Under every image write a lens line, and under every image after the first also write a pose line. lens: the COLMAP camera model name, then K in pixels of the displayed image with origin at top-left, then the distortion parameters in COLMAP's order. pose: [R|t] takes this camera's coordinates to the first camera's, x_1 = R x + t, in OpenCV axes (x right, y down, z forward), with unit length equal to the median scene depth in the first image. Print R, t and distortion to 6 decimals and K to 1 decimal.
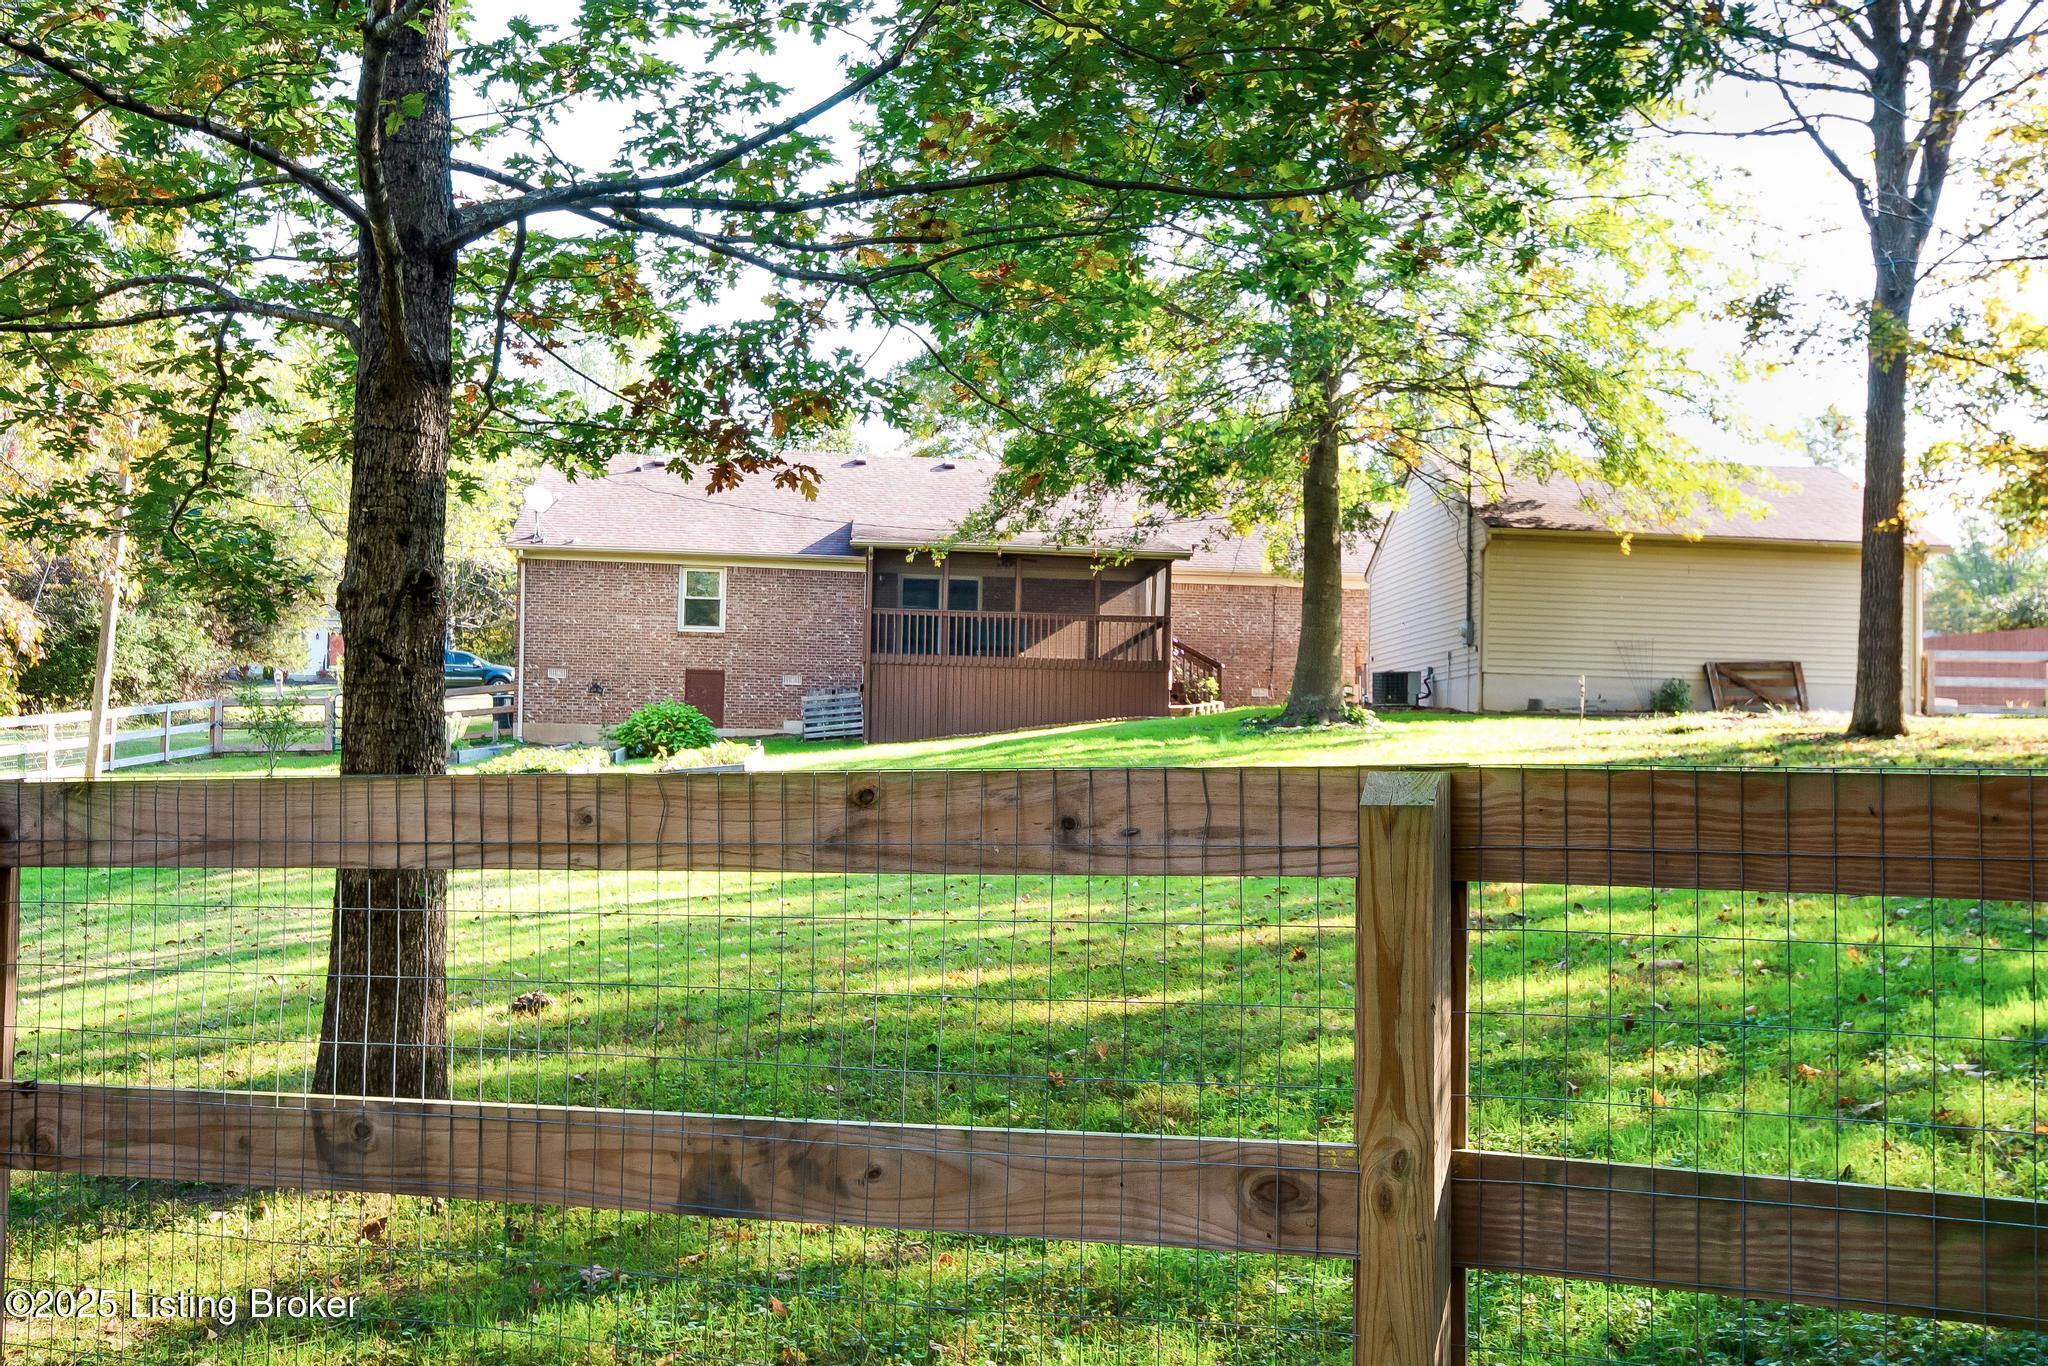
lens RADIAL K [[1752.8, 0, 1033.9], [0, 1752.8, 684.5], [0, 0, 1]] dist [0.096338, 0.001134]
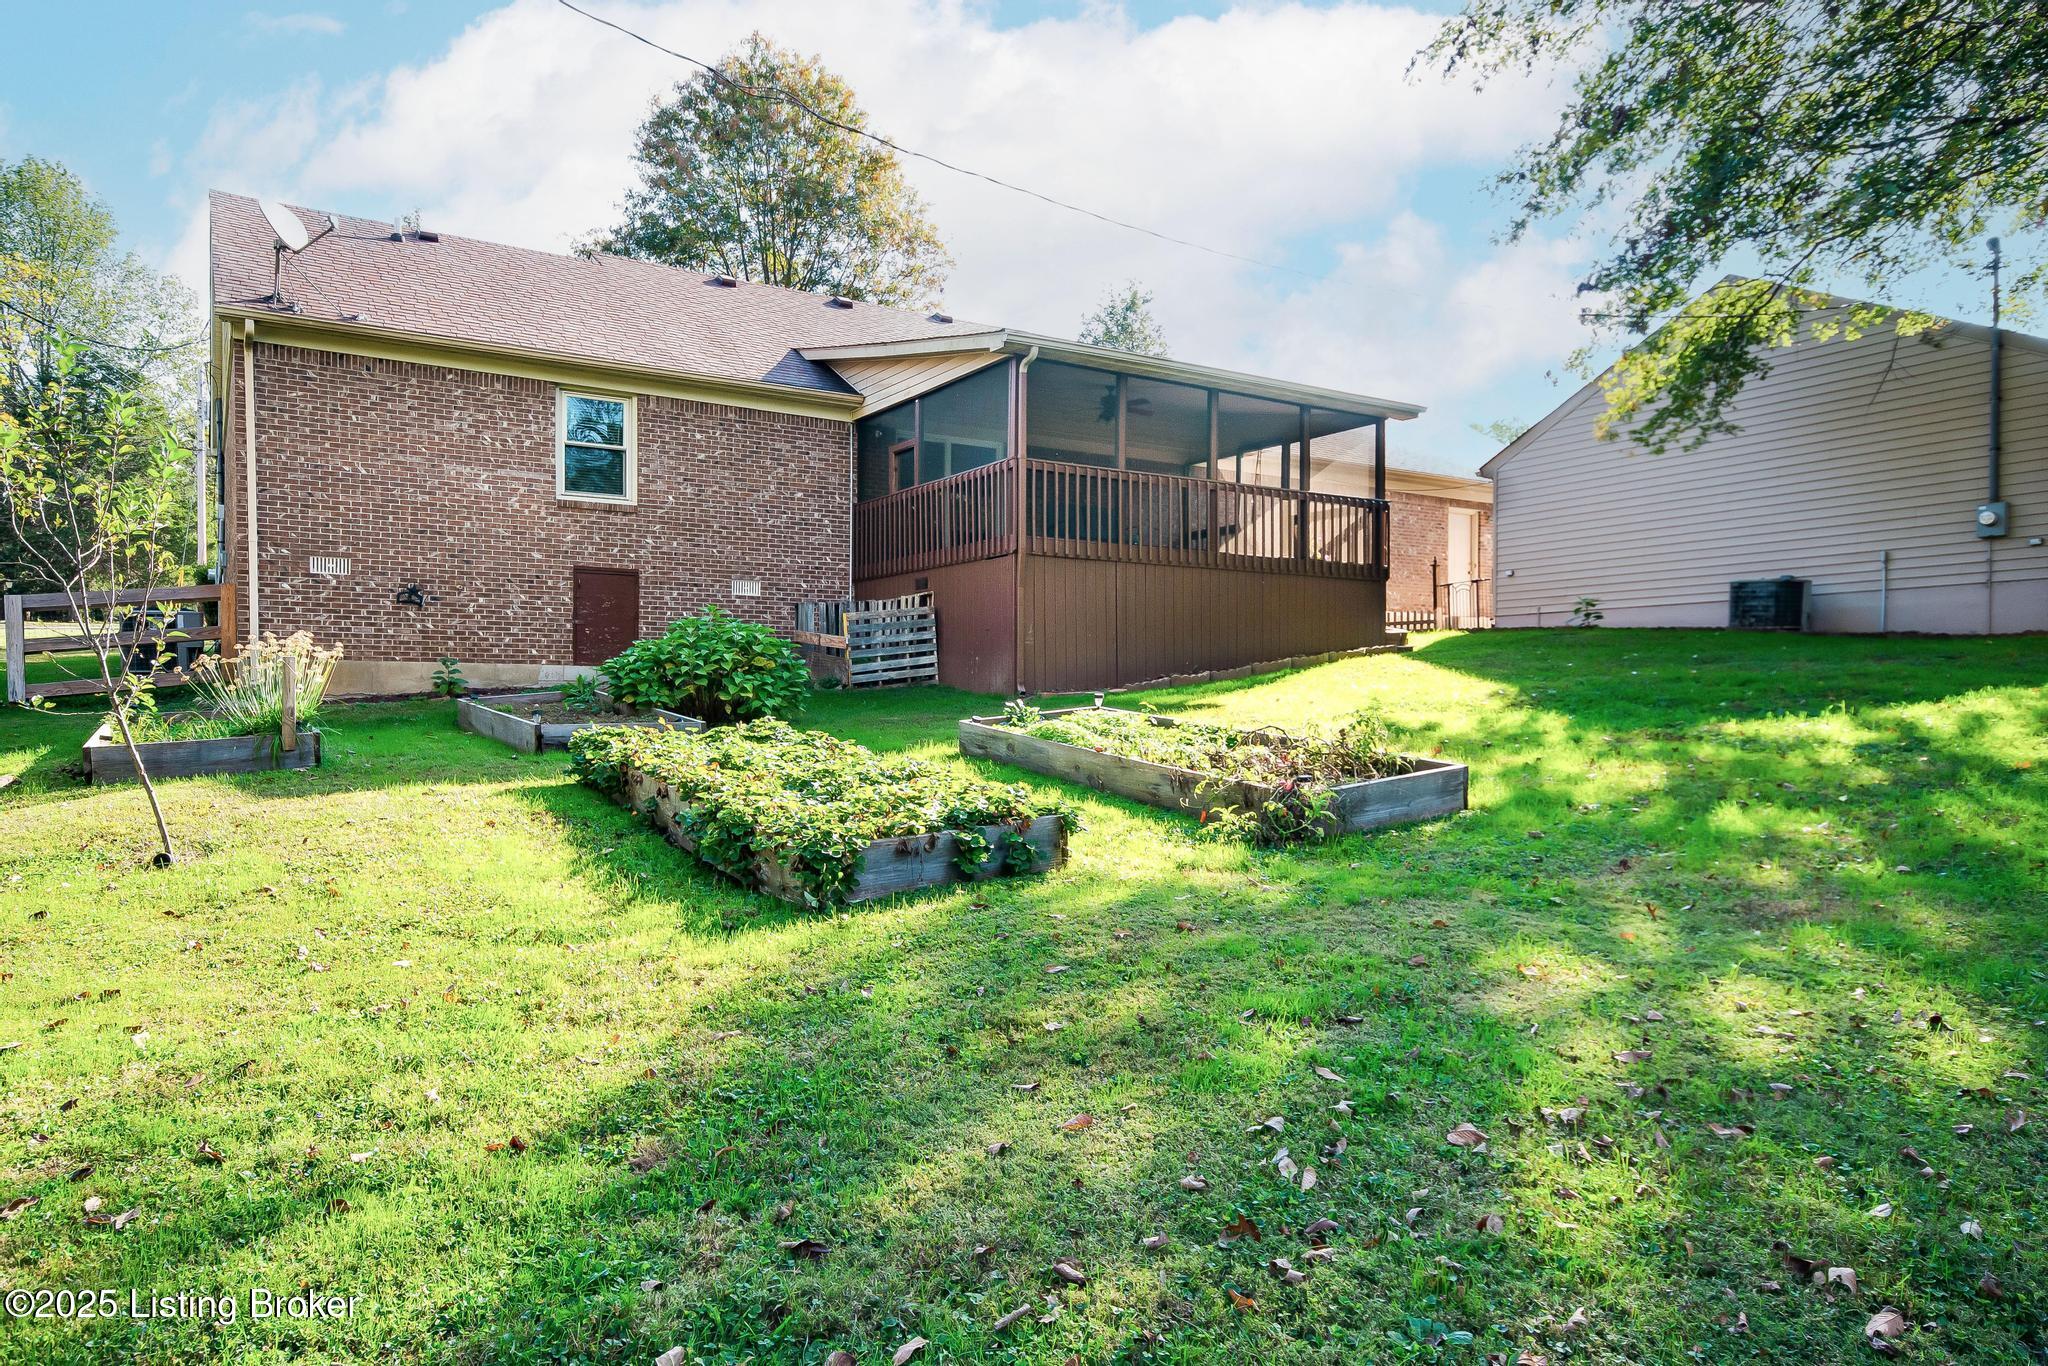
lens RADIAL K [[1252.5, 0, 1021.4], [0, 1252.5, 698.6], [0, 0, 1]] dist [0.009103, 0.003869]
pose [[0.900605, -0.019889, 0.434184, -0.246027], [-0.003494, 0.998589, 0.052991, 0.012712], [-0.434625, -0.049241, 0.899264, 0.563280]]
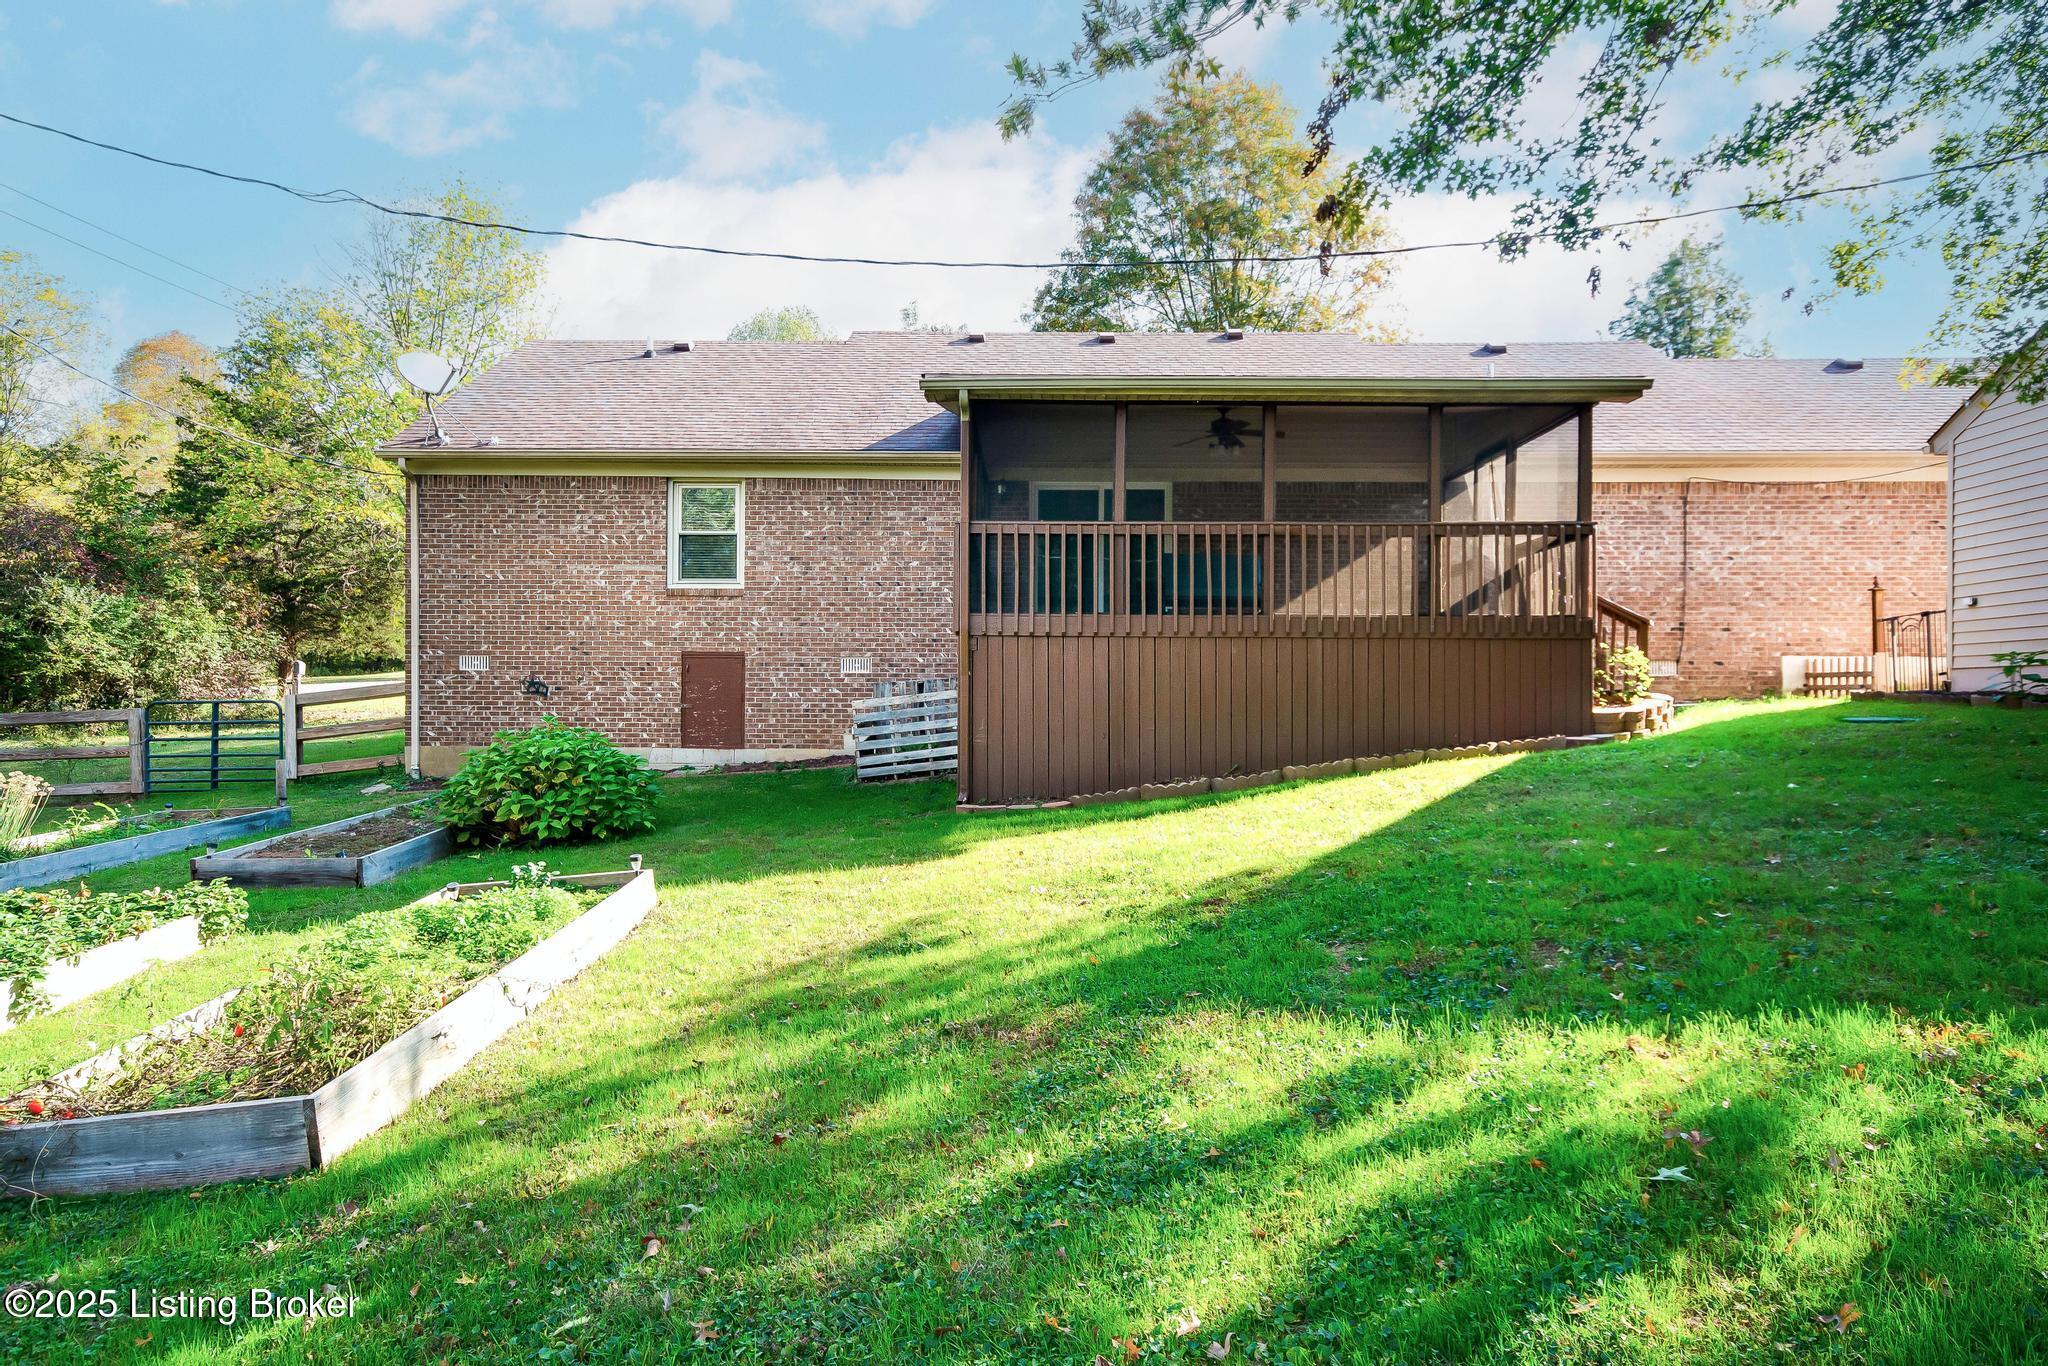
lens RADIAL K [[1252.5, 0, 1020.9], [0, 1252.5, 684.6], [0, 0, 1]] dist [0.009103, 0.003869]
pose [[0.994098, -0.019568, -0.106703, -0.037753], [0.022699, 0.999344, 0.028208, -0.006853], [0.106081, -0.030463, 0.993891, 0.589281]]
